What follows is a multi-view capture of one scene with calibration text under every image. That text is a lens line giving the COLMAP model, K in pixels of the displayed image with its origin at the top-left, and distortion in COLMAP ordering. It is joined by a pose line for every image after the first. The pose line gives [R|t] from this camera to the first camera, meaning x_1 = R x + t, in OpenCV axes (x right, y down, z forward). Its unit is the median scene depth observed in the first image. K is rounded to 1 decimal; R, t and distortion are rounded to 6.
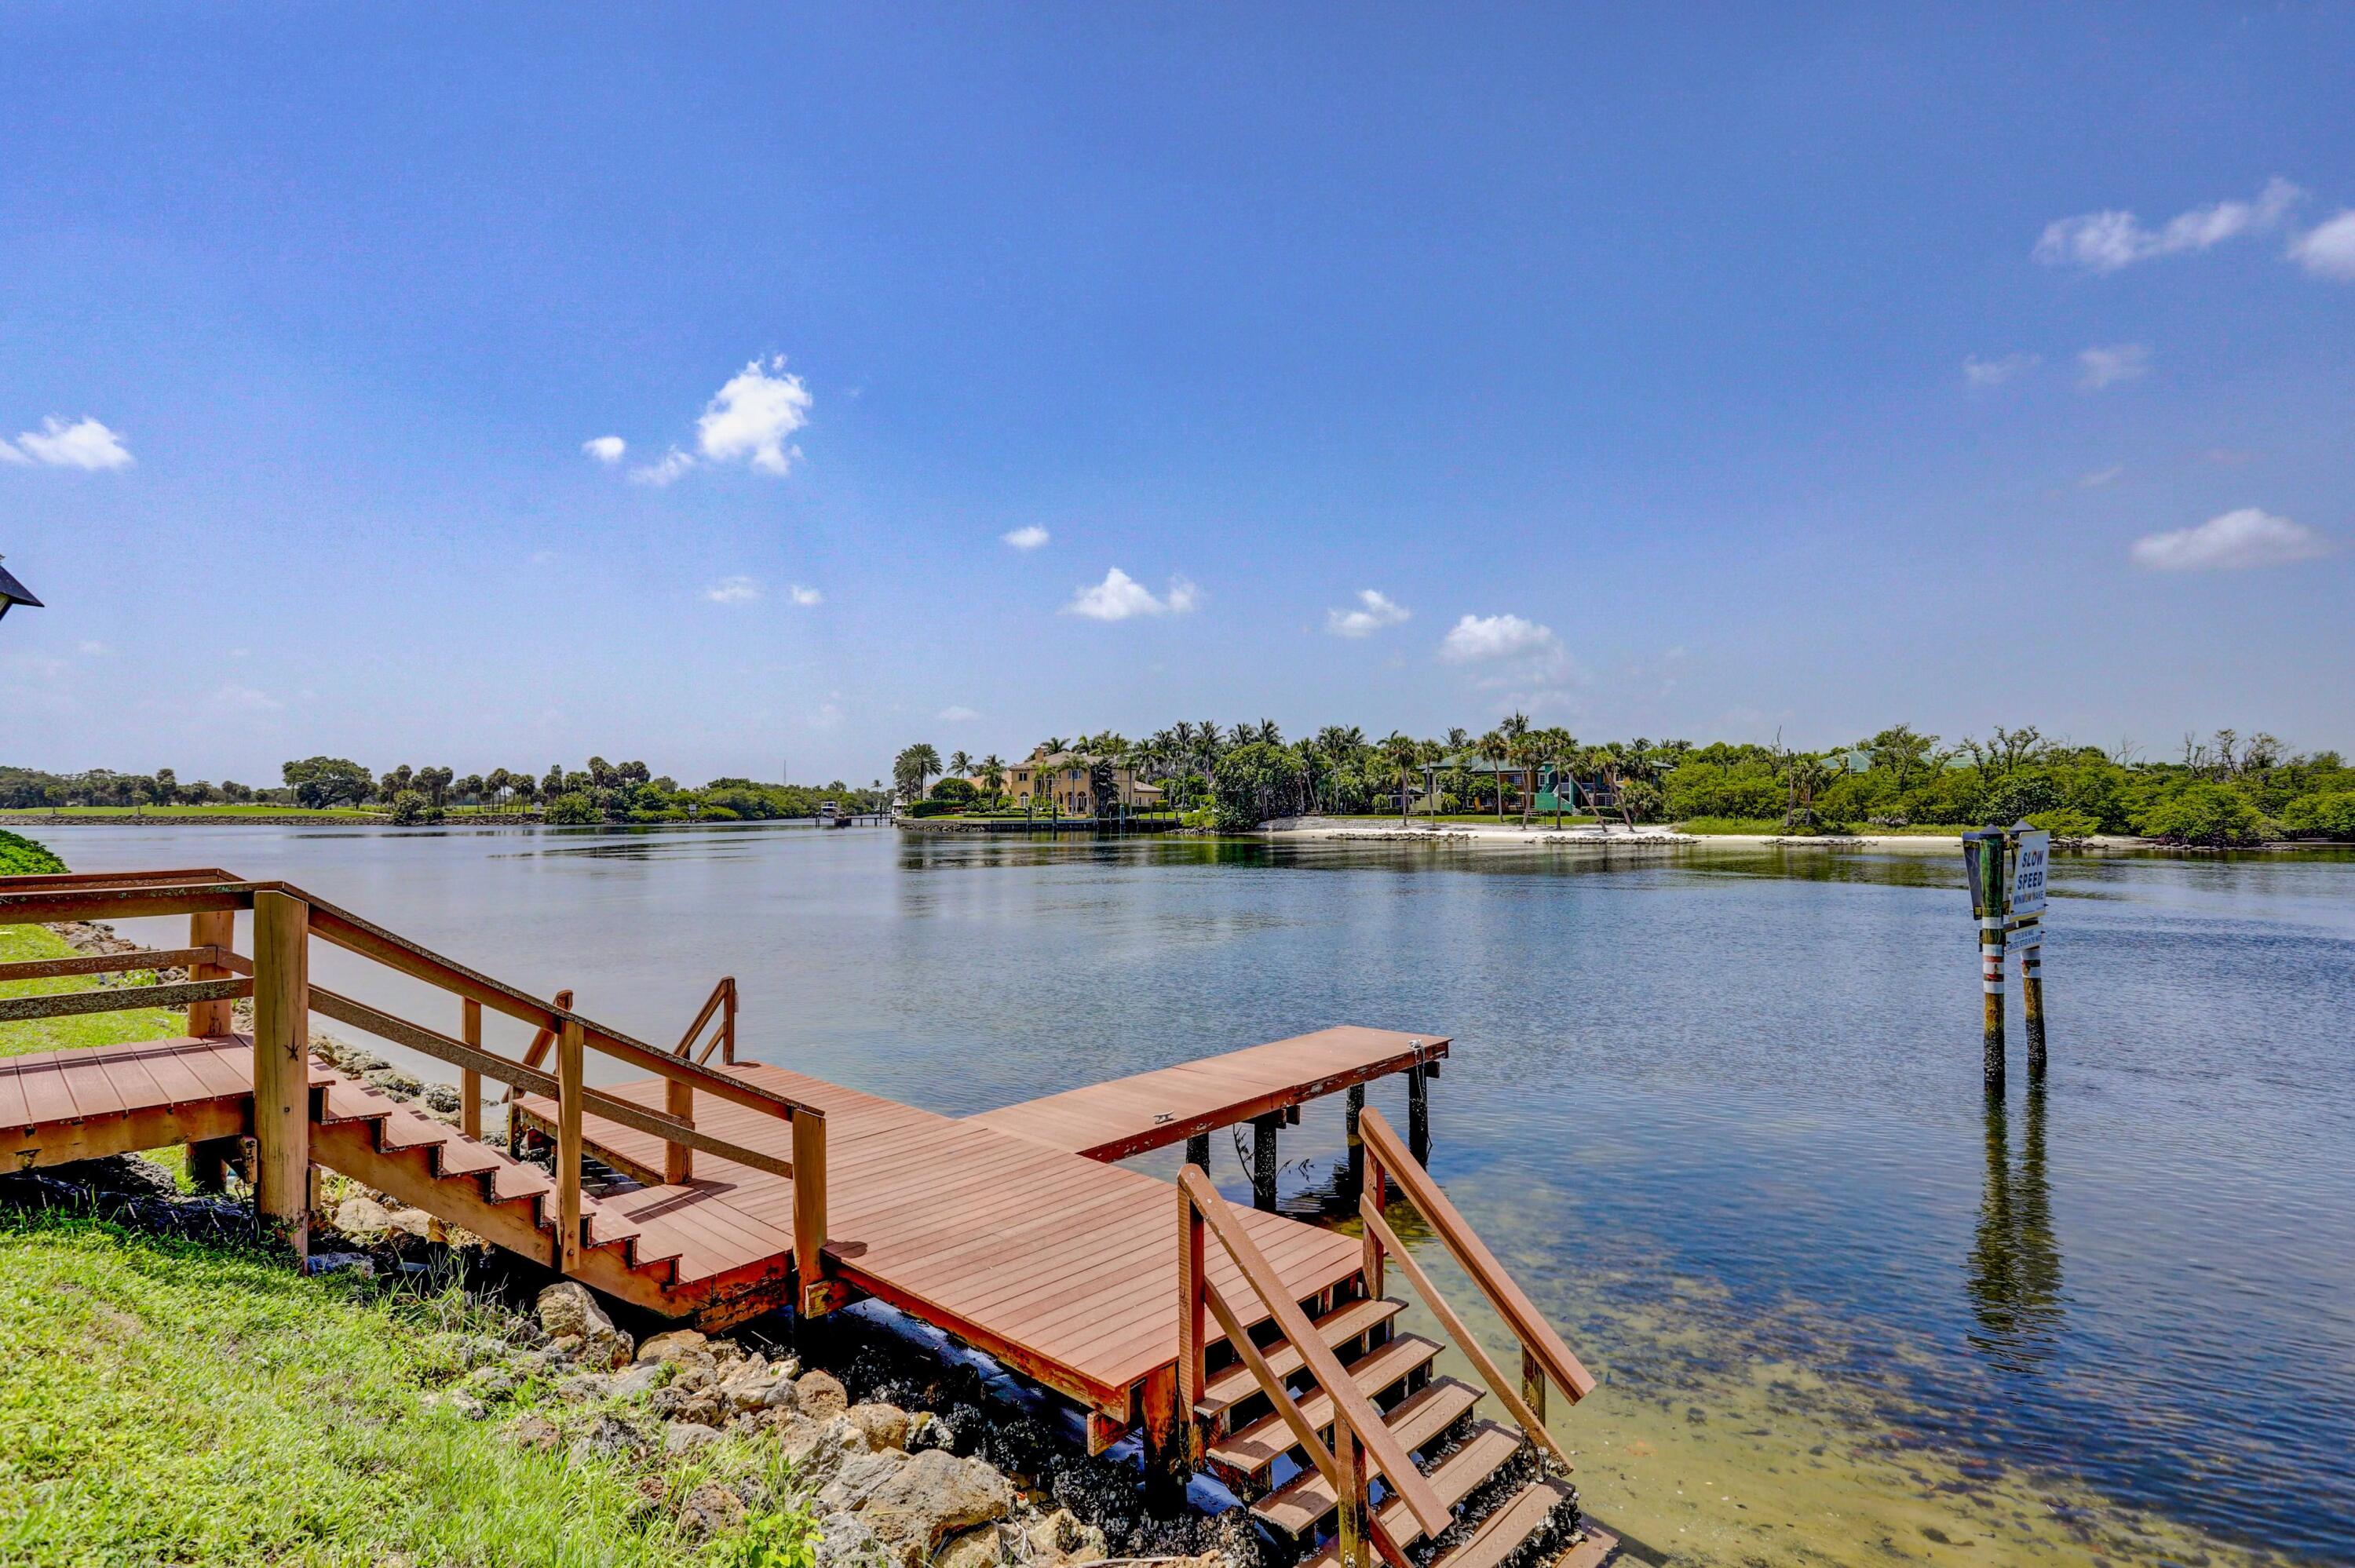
lens RADIAL K [[1193.2, 0, 1183.0], [0, 1193.2, 780.3], [0, 0, 1]] dist [-0.002972, 0.004459]
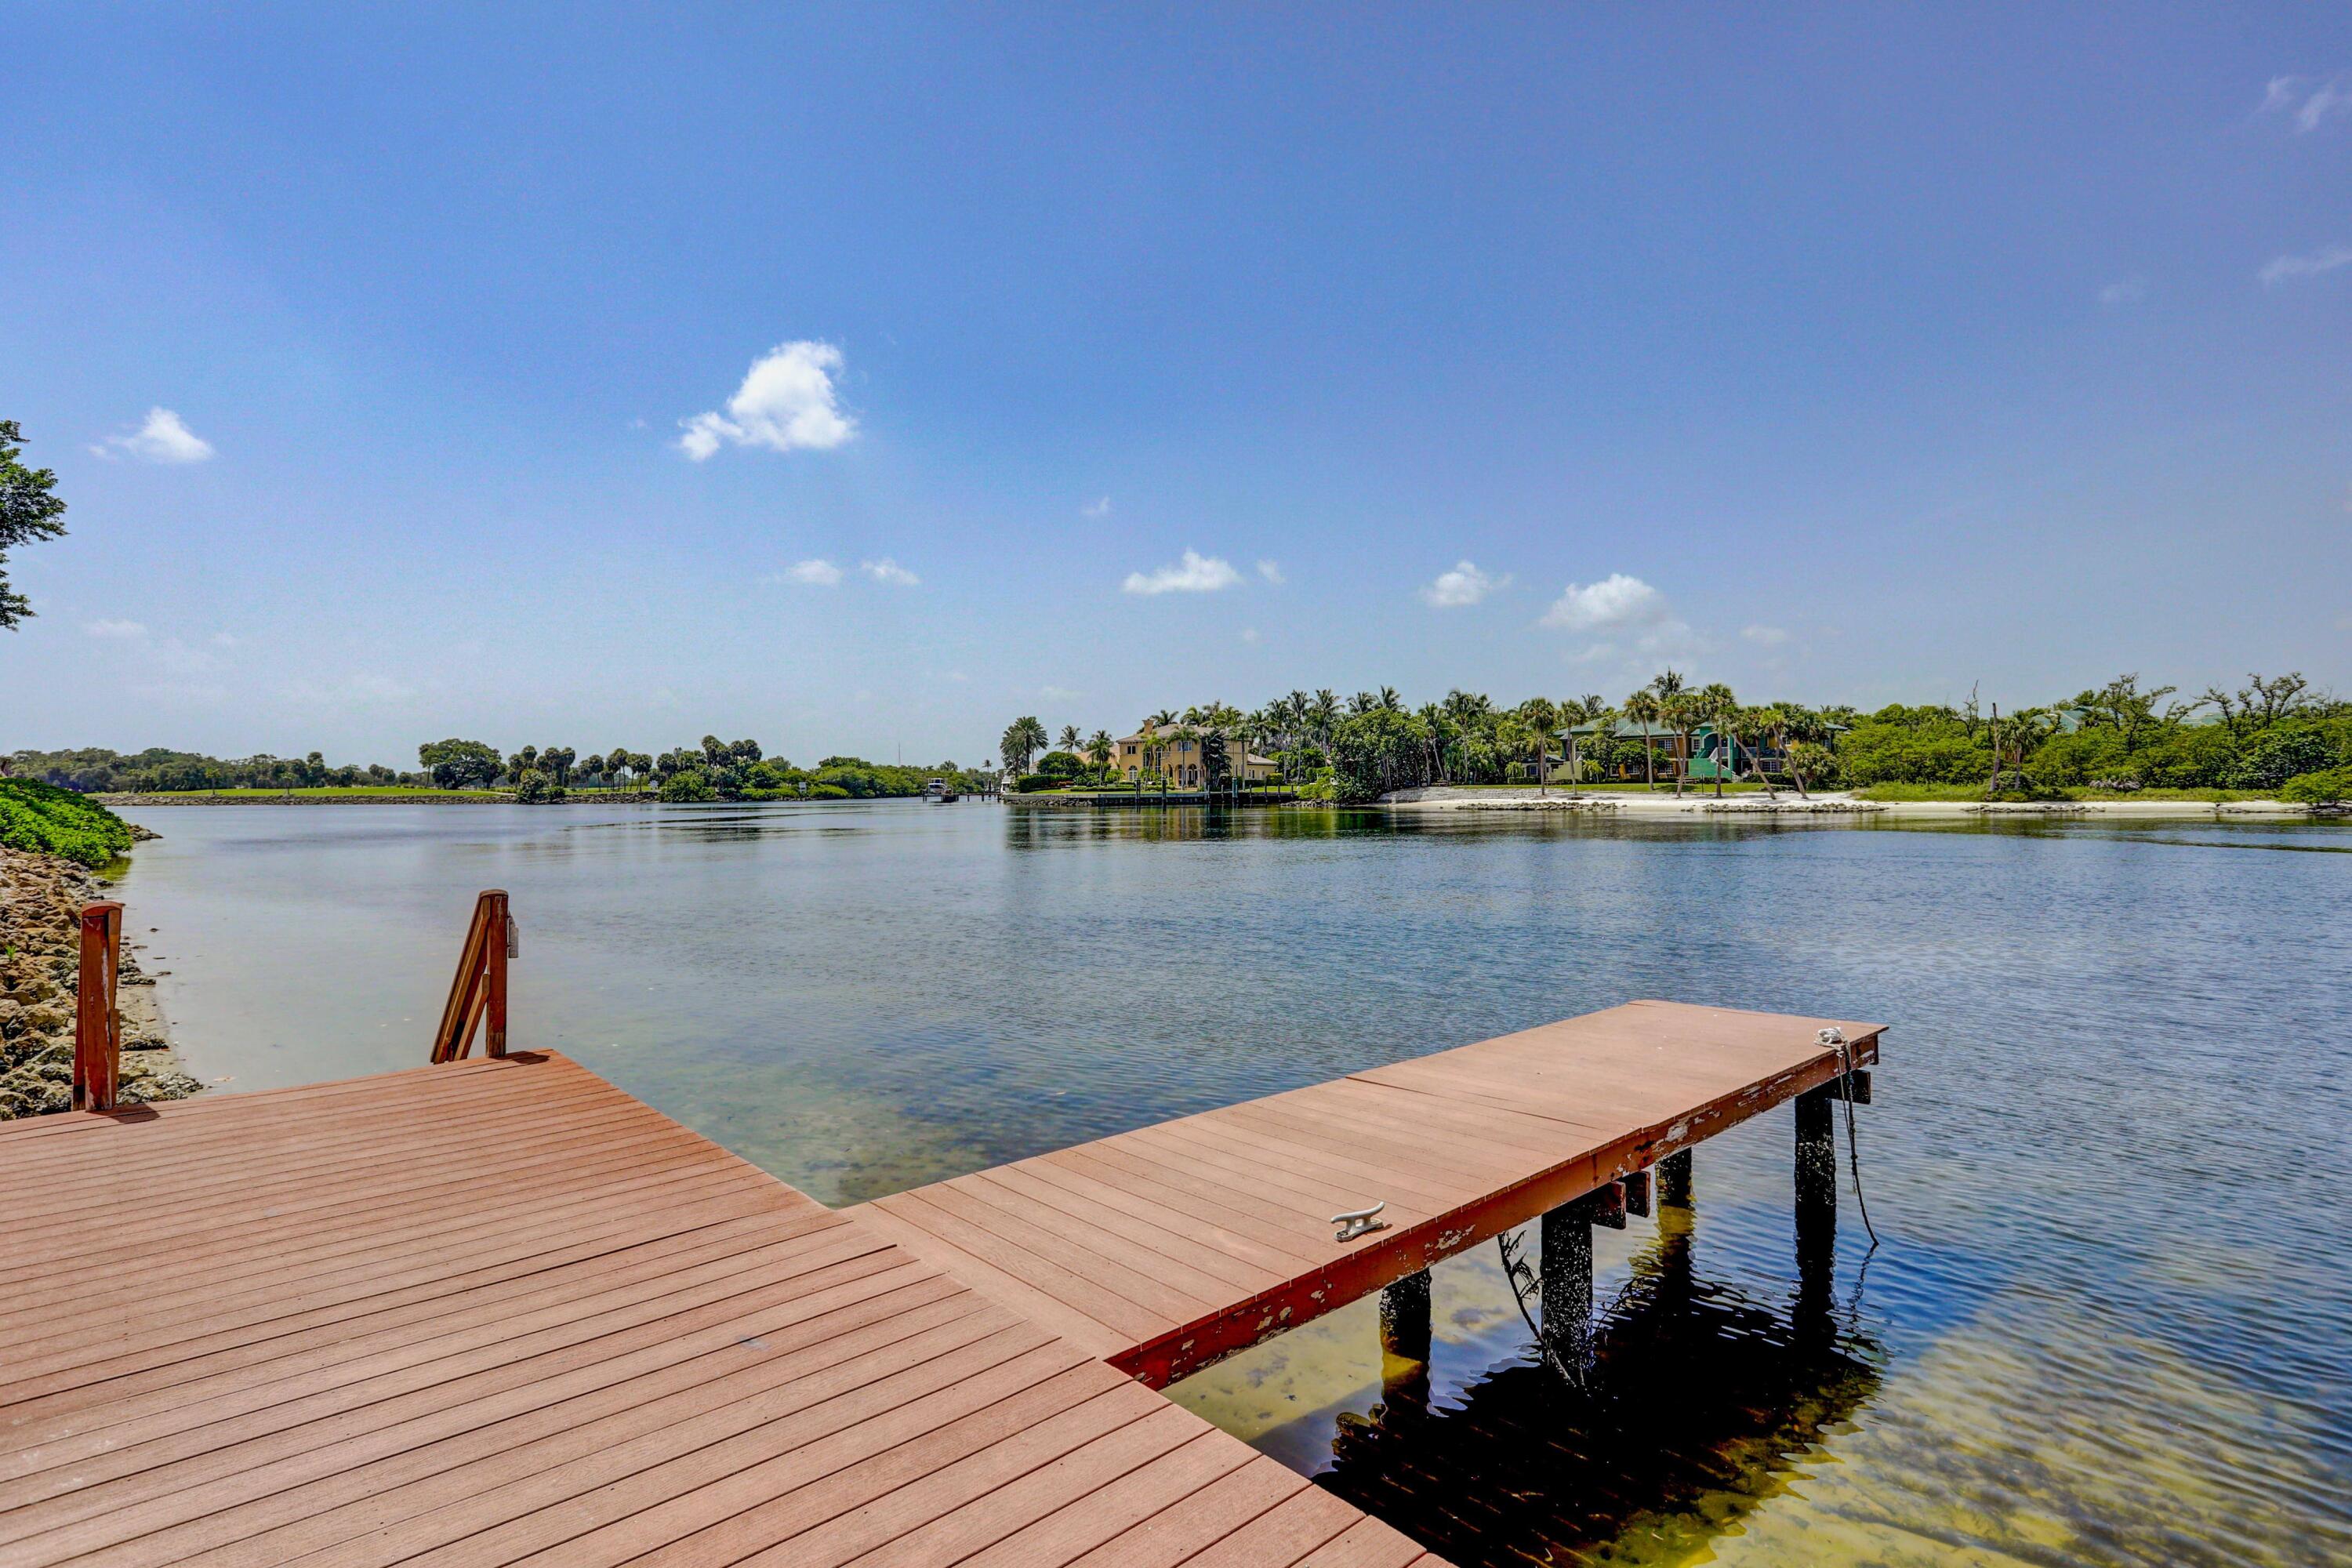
lens RADIAL K [[1205.5, 0, 1181.3], [0, 1205.5, 785.8], [0, 0, 1]] dist [-0.000598, 0.001245]
pose [[0.995484, -0.005513, -0.094768, -0.002652], [0.007331, 0.999795, 0.018849, 0.010089], [0.094645, -0.019459, 0.995321, 0.045775]]
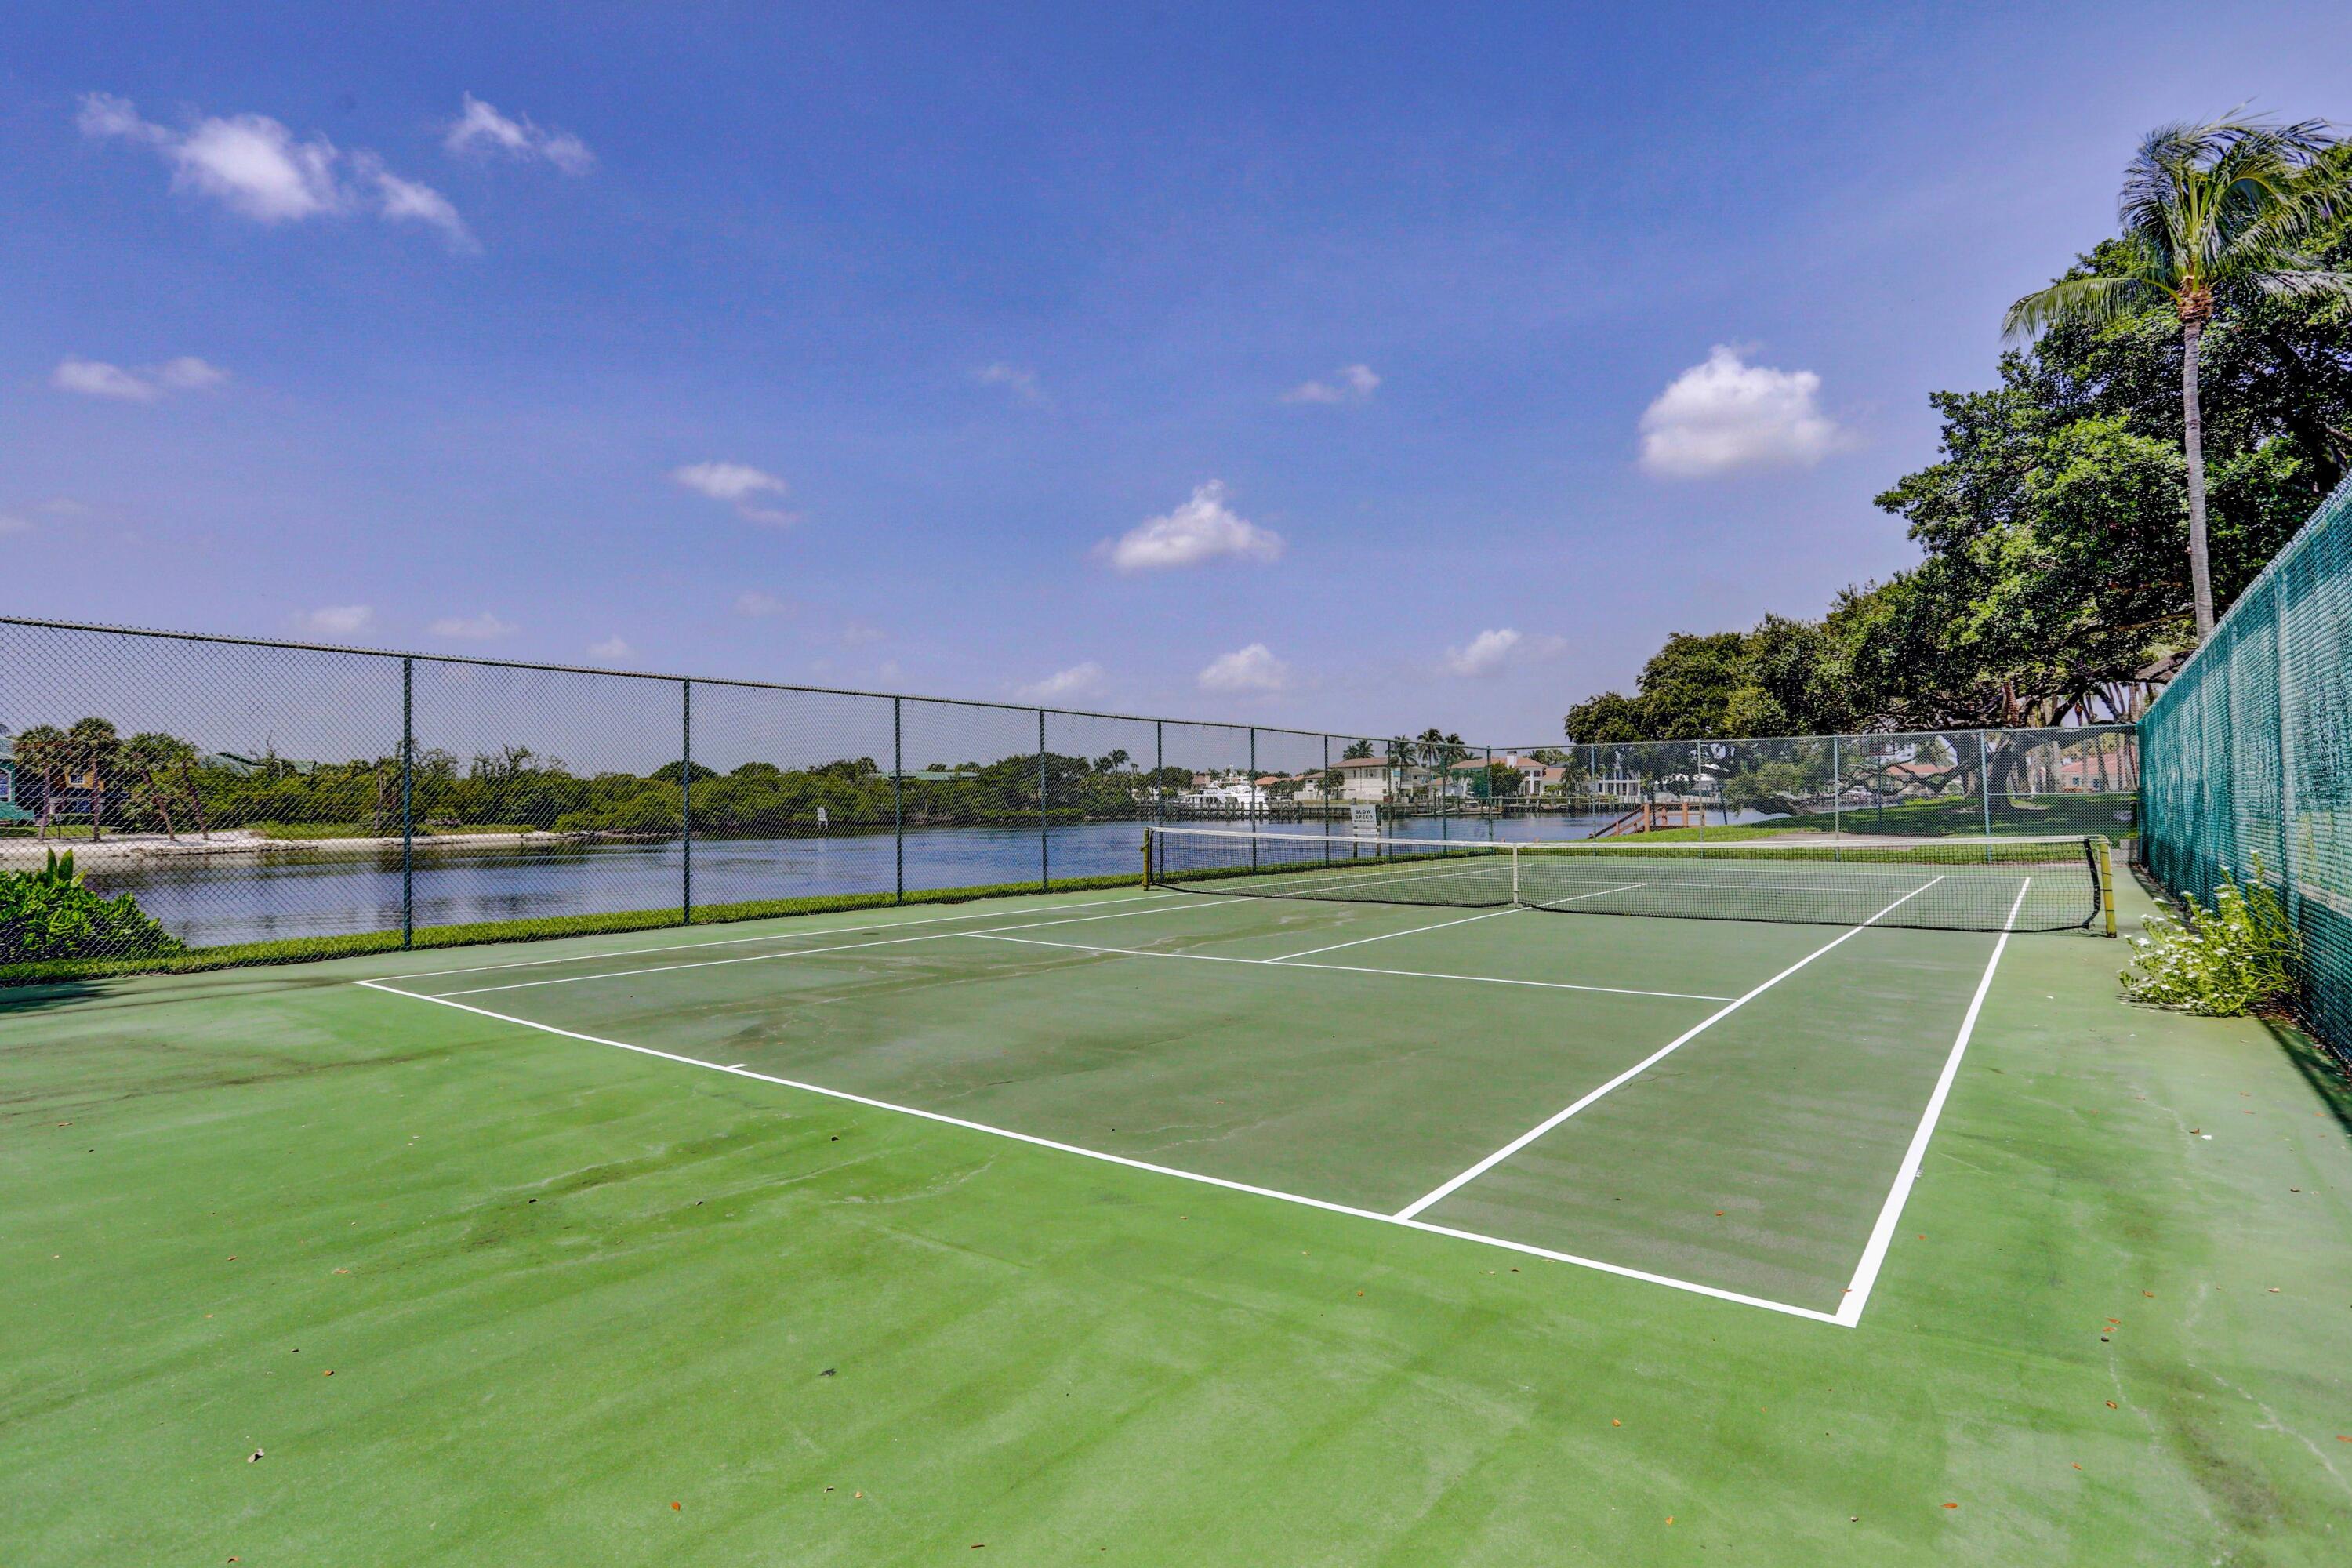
lens RADIAL K [[1211.4, 0, 1171.1], [0, 1211.4, 786.0], [0, 0, 1]] dist [0.000607, 0.001458]
pose [[0.077552, 0.011373, 0.996923, -0.385917], [-0.009814, 0.999895, -0.010644, 0.003462], [-0.996940, -0.008958, 0.077656, 0.154690]]
